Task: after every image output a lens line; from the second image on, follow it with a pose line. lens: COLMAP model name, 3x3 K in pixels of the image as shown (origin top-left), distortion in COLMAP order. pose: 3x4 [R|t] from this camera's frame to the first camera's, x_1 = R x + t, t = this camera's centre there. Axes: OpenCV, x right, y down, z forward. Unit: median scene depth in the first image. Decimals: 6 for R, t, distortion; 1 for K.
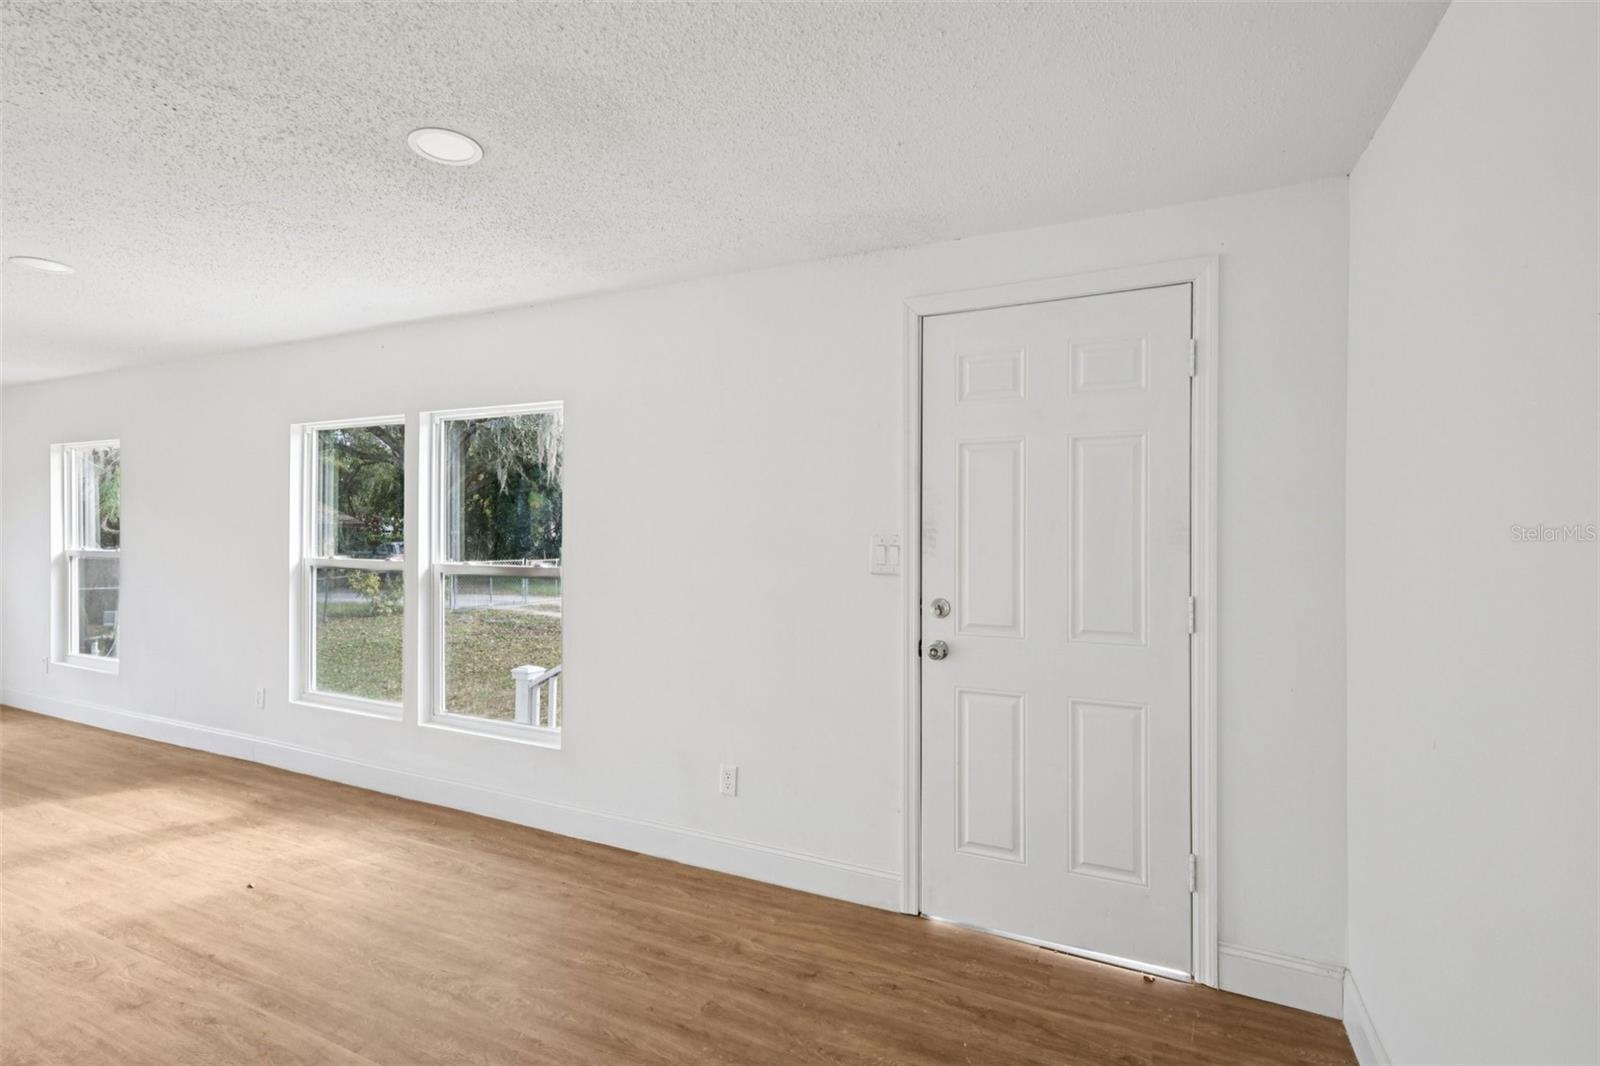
lens RADIAL K [[742.7, 0, 804.5], [0, 742.7, 531.3], [0, 0, 1]] dist [-0.002273, 0.000228]
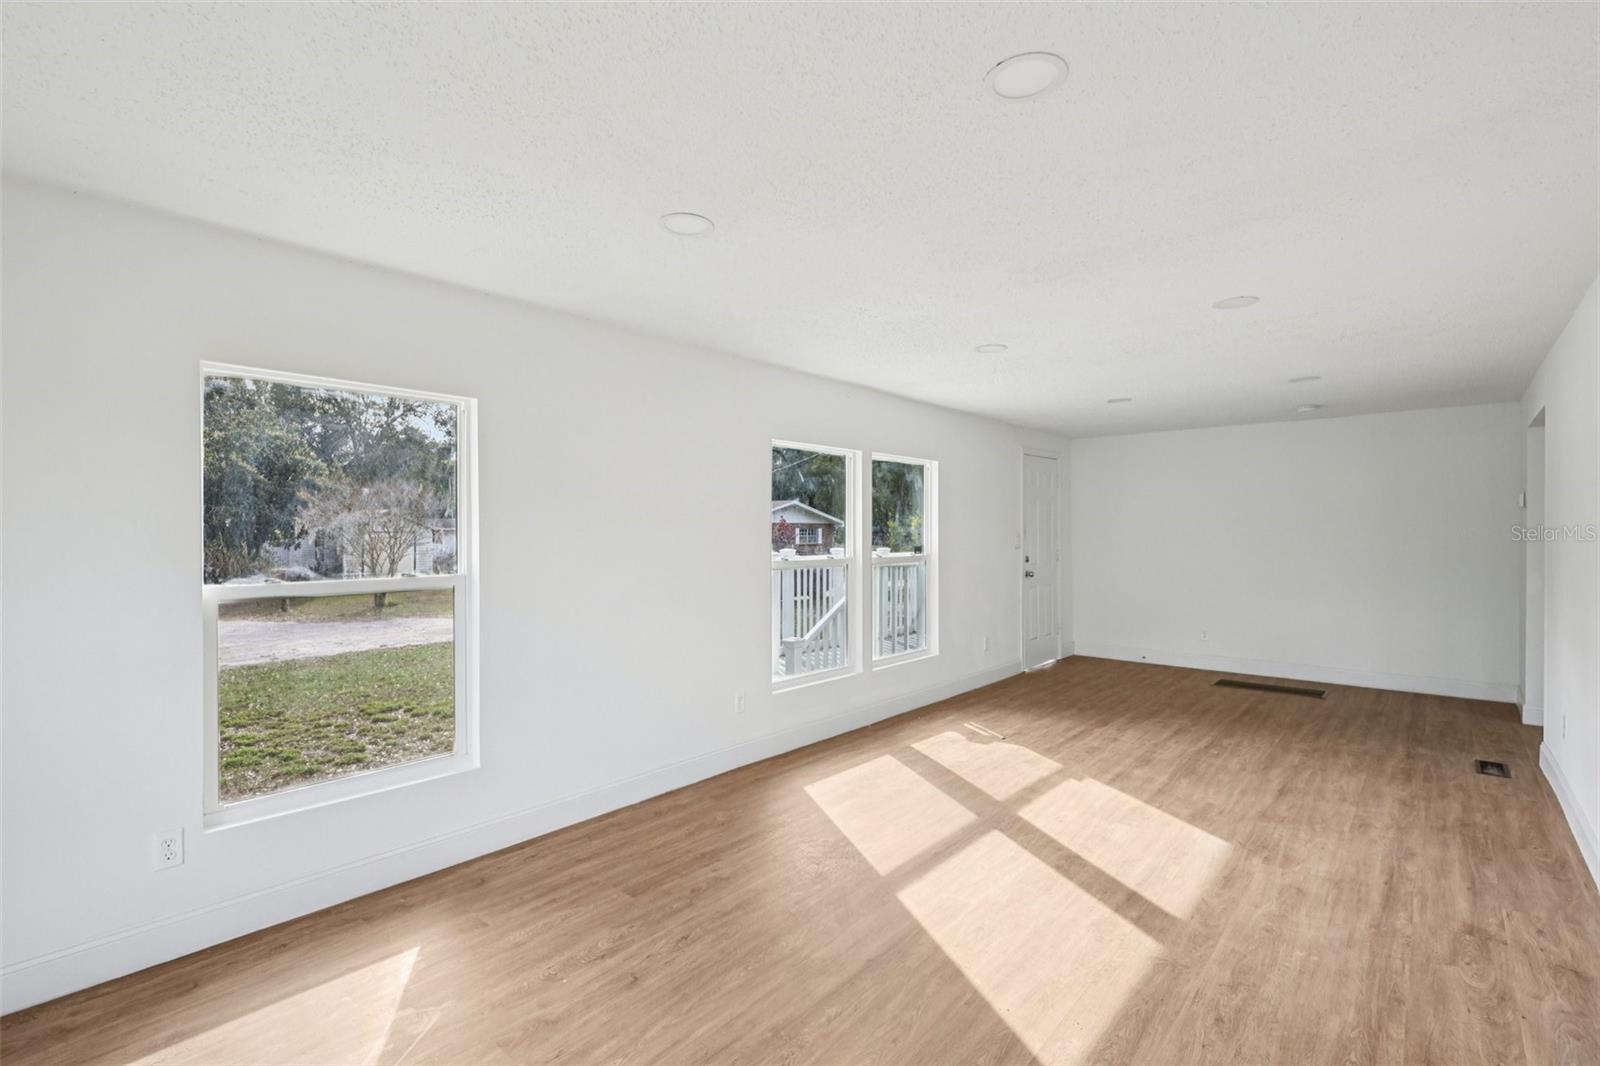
lens RADIAL K [[748.4, 0, 792.9], [0, 748.4, 528.0], [0, 0, 1]] dist [0.001692, 0.000745]
pose [[0.282525, -0.001470, 0.959259, -2.124893], [0.008547, 0.999963, -0.000984, -0.015491], [-0.959222, 0.008477, 0.282527, 0.802523]]
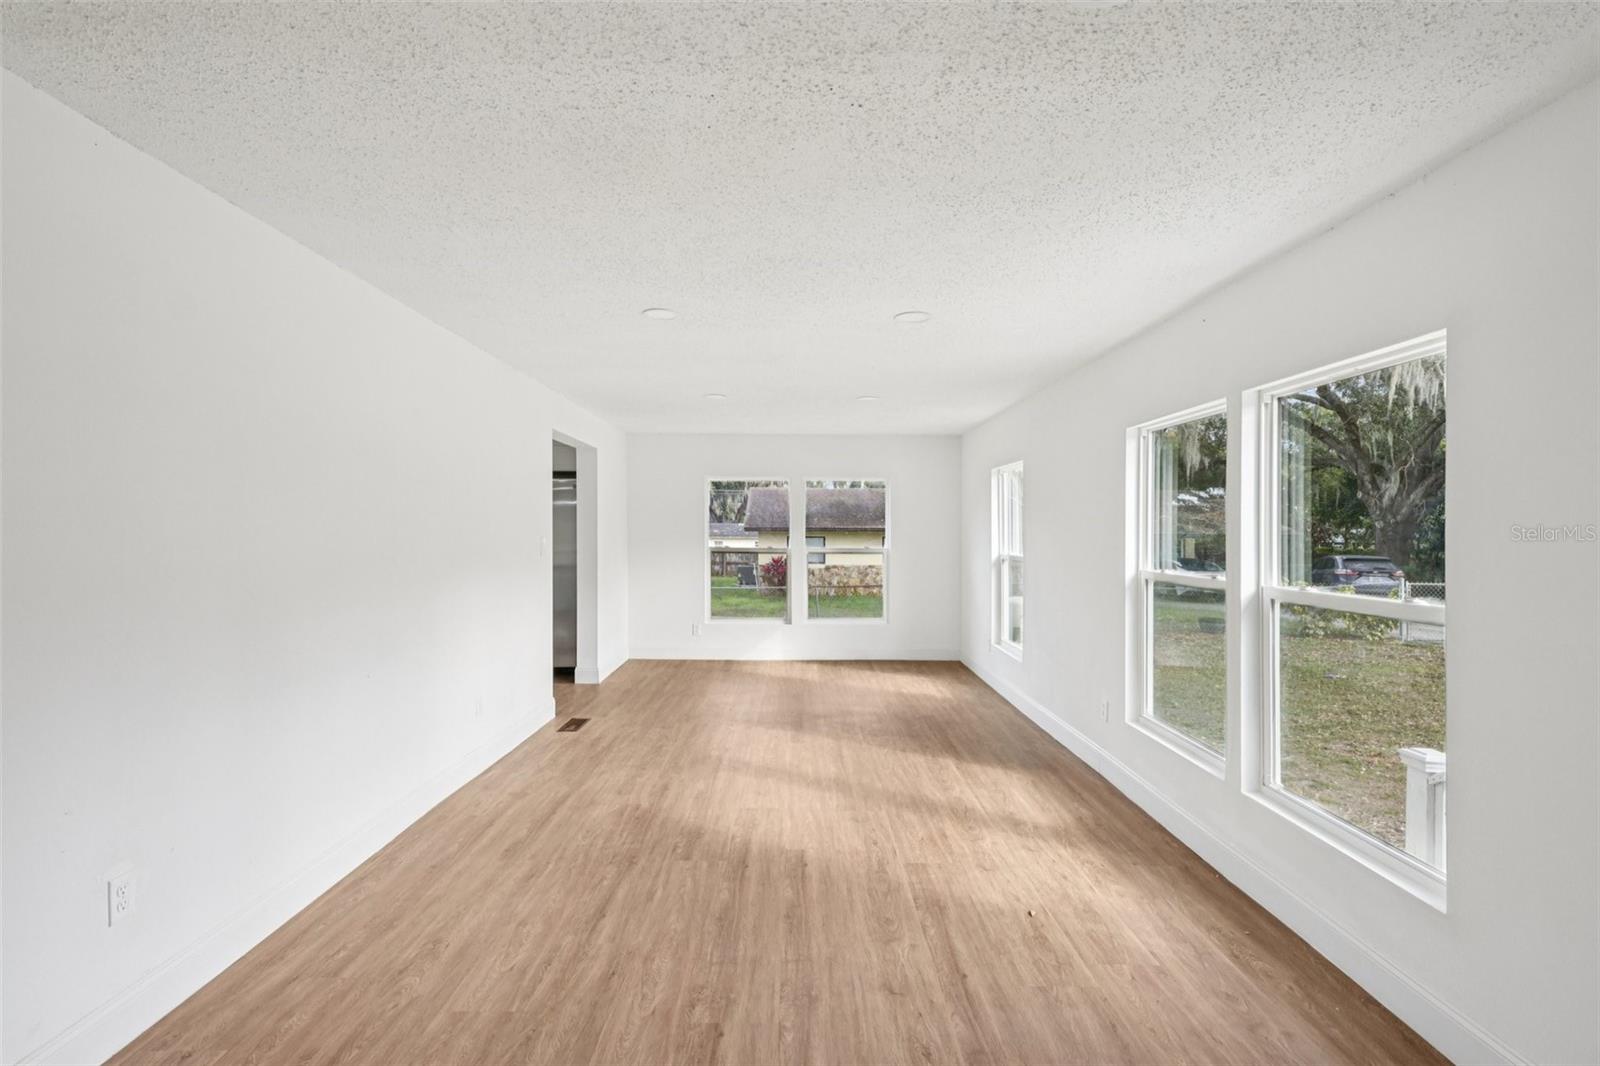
lens RADIAL K [[748.4, 0, 792.9], [0, 748.4, 528.0], [0, 0, 1]] dist [0.001692, 0.000745]
pose [[0.409128, -0.004606, -0.912465, 0.006684], [-0.012786, 0.999860, -0.010780, -0.002213], [0.912387, 0.016078, 0.409012, 0.263211]]
